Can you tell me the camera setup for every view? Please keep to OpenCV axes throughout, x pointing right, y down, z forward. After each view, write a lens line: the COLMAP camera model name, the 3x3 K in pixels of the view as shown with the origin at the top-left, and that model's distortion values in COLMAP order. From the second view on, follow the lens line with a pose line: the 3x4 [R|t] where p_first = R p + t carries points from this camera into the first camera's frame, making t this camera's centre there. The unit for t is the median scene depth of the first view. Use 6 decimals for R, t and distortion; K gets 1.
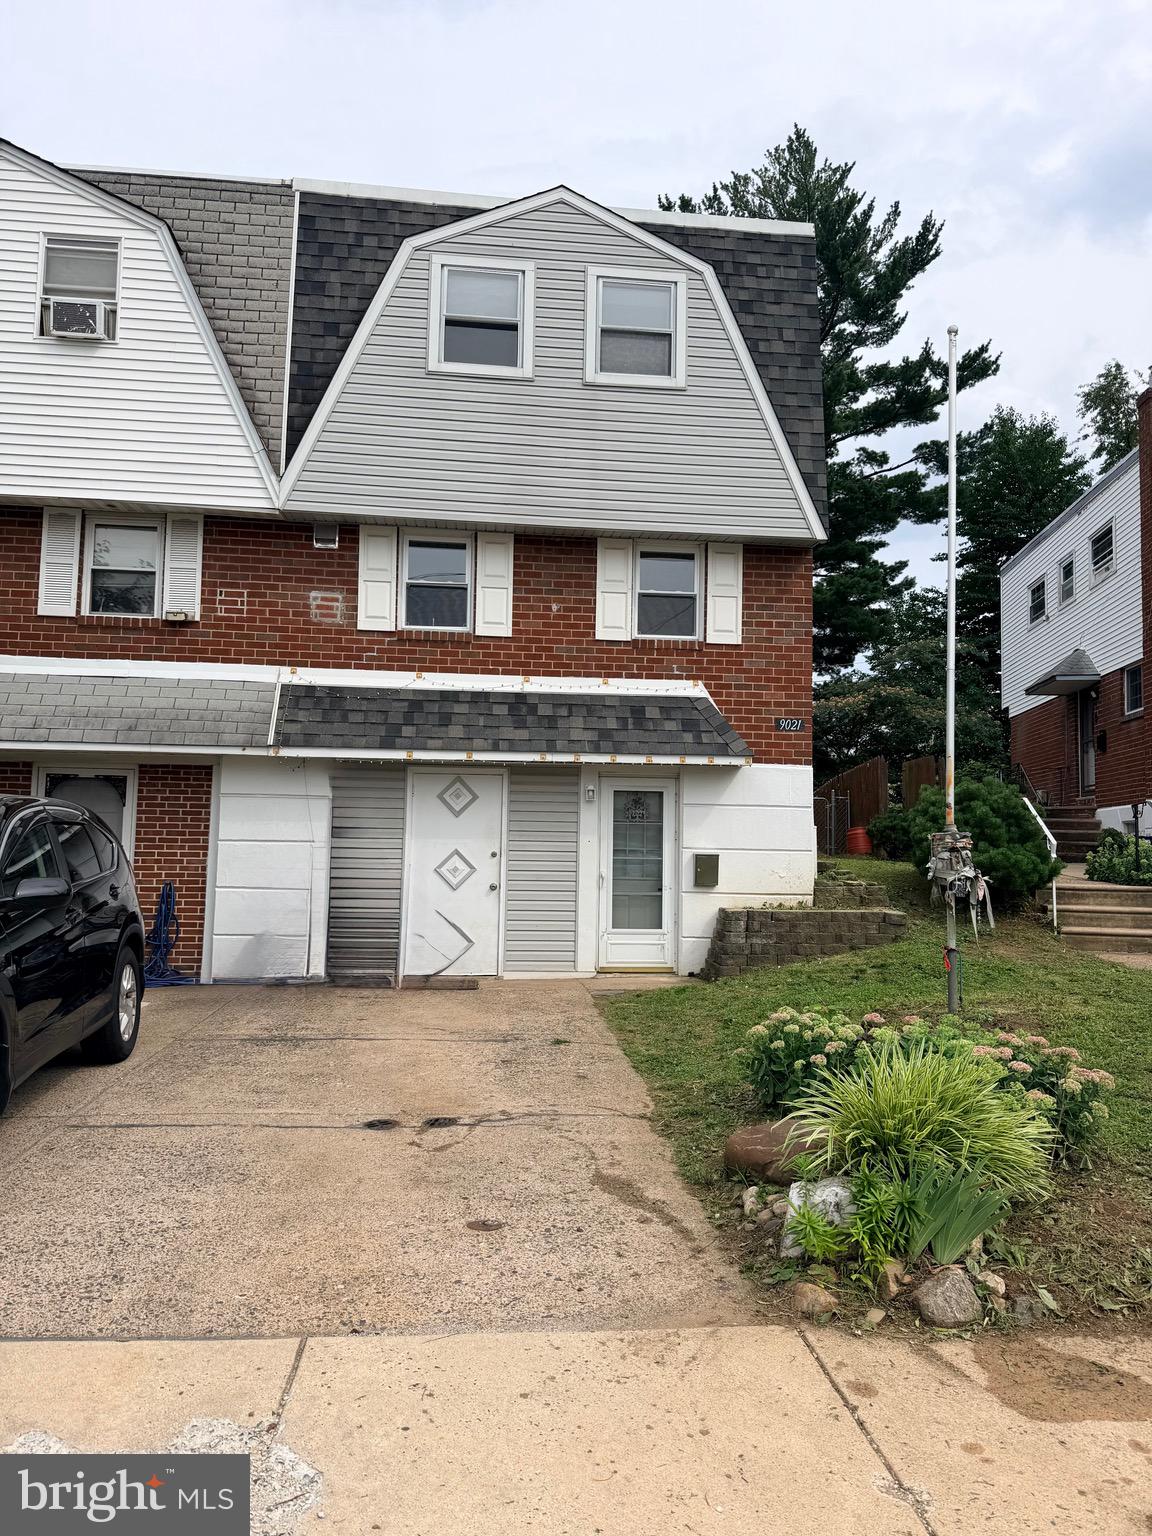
lens RADIAL K [[1068.2, 0, 580.9], [0, 1068.2, 771.3], [0, 0, 1]] dist [0.132326, -0.227764]
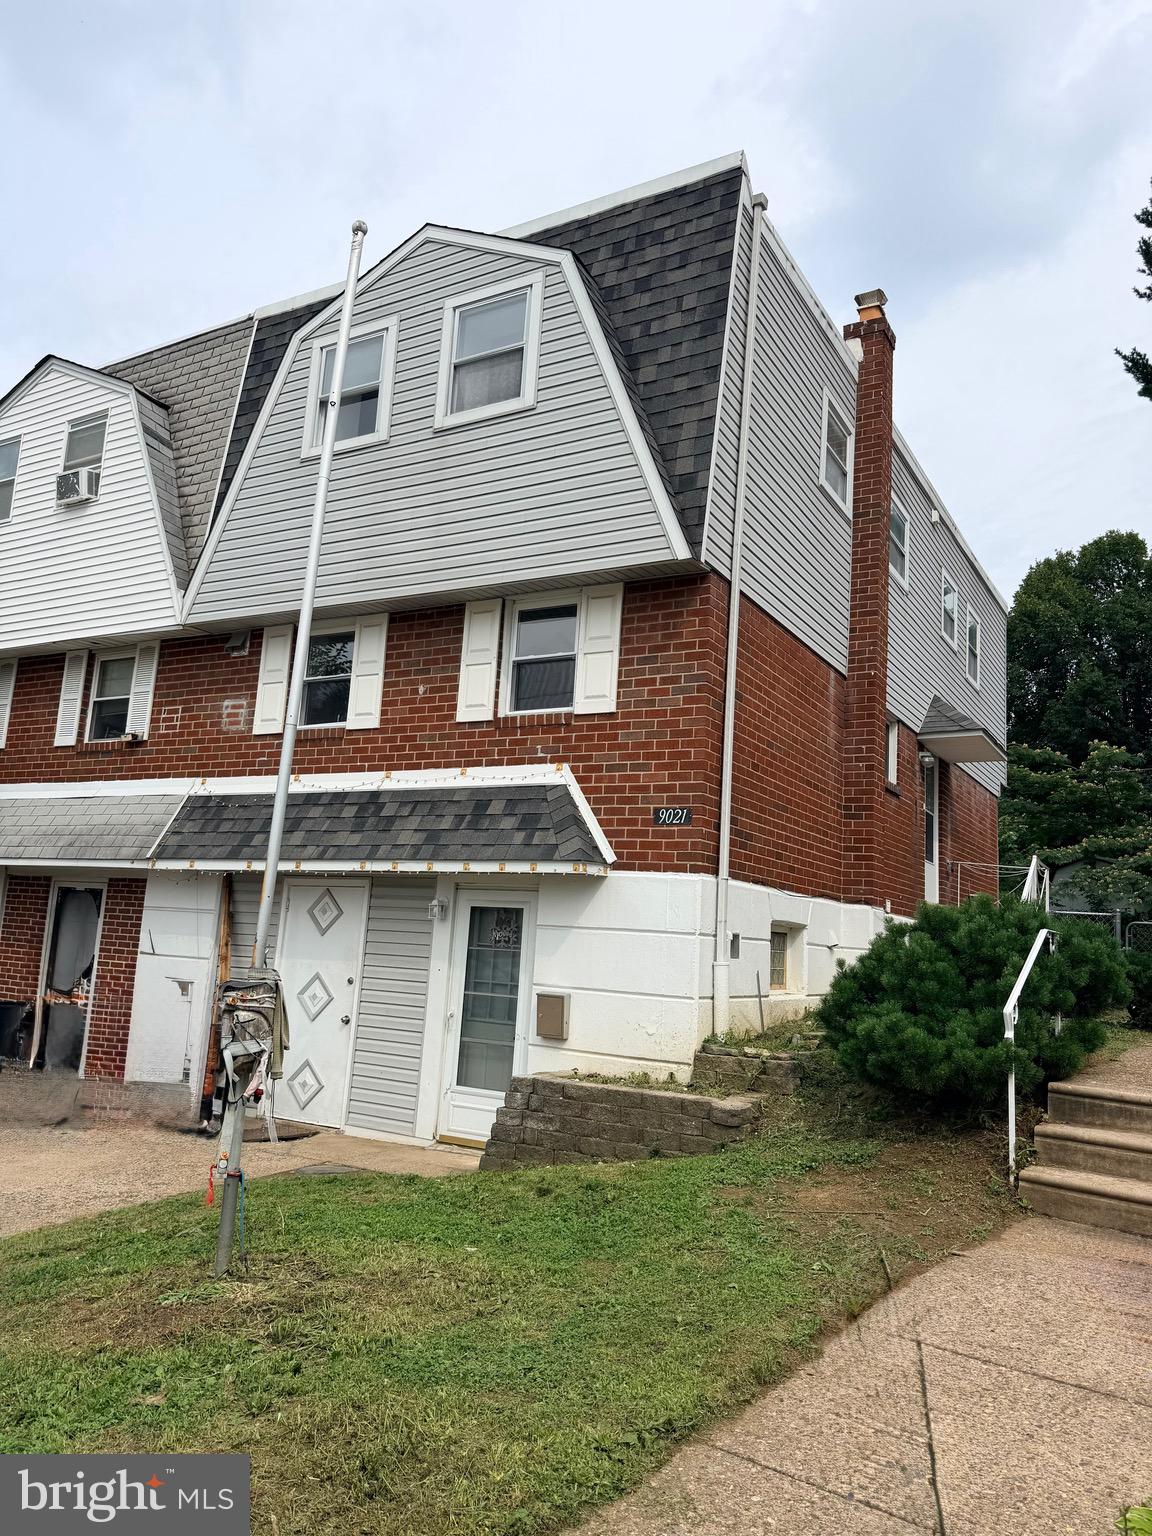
lens RADIAL K [[1074.9, 0, 576.8], [0, 1074.9, 763.4], [0, 0, 1]] dist [0.137869, -0.231572]
pose [[0.804862, -0.066580, -0.589715, 0.582704], [0.001190, 0.993866, -0.110585, 0.000826], [0.593460, 0.088304, 0.800005, 0.393112]]
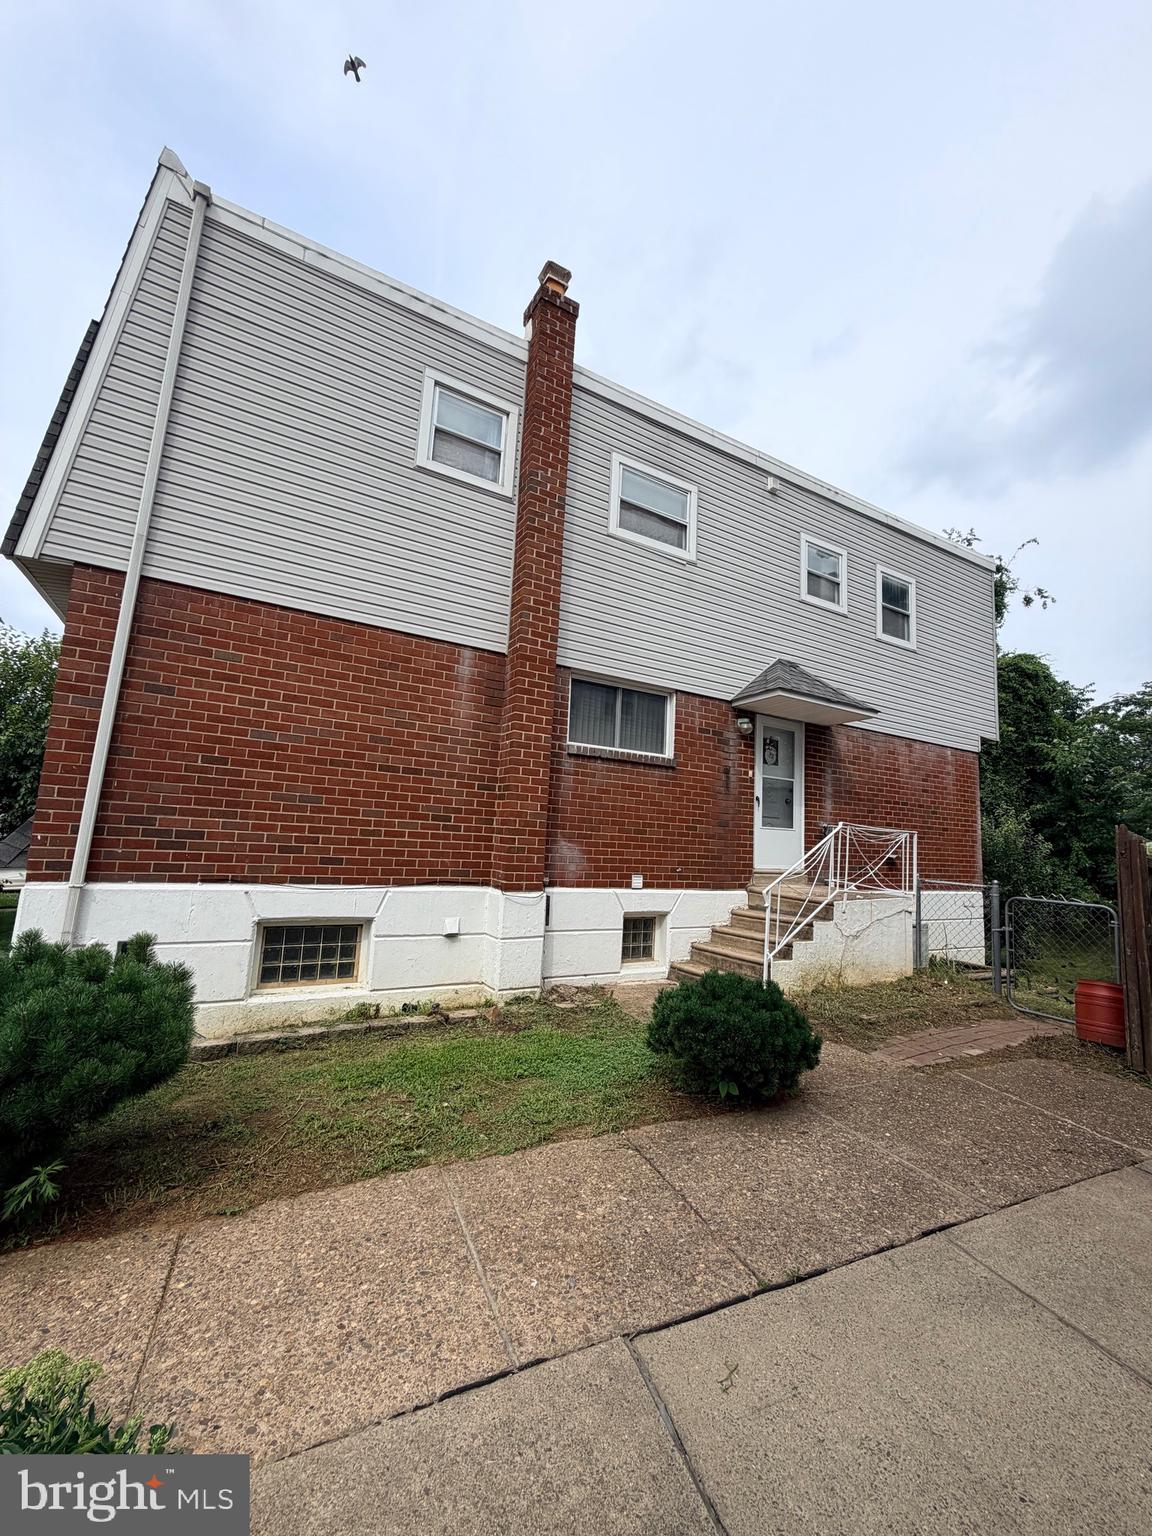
lens RADIAL K [[609.1, 0, 576.0], [0, 609.1, 768.0], [0, 0, 1]] dist [-0.000658, 0.000077]
pose [[0.399349, -0.117015, -0.909301, 0.693019], [0.028508, 0.992927, -0.115256, -0.018064], [0.916356, 0.020106, 0.399860, 1.064706]]
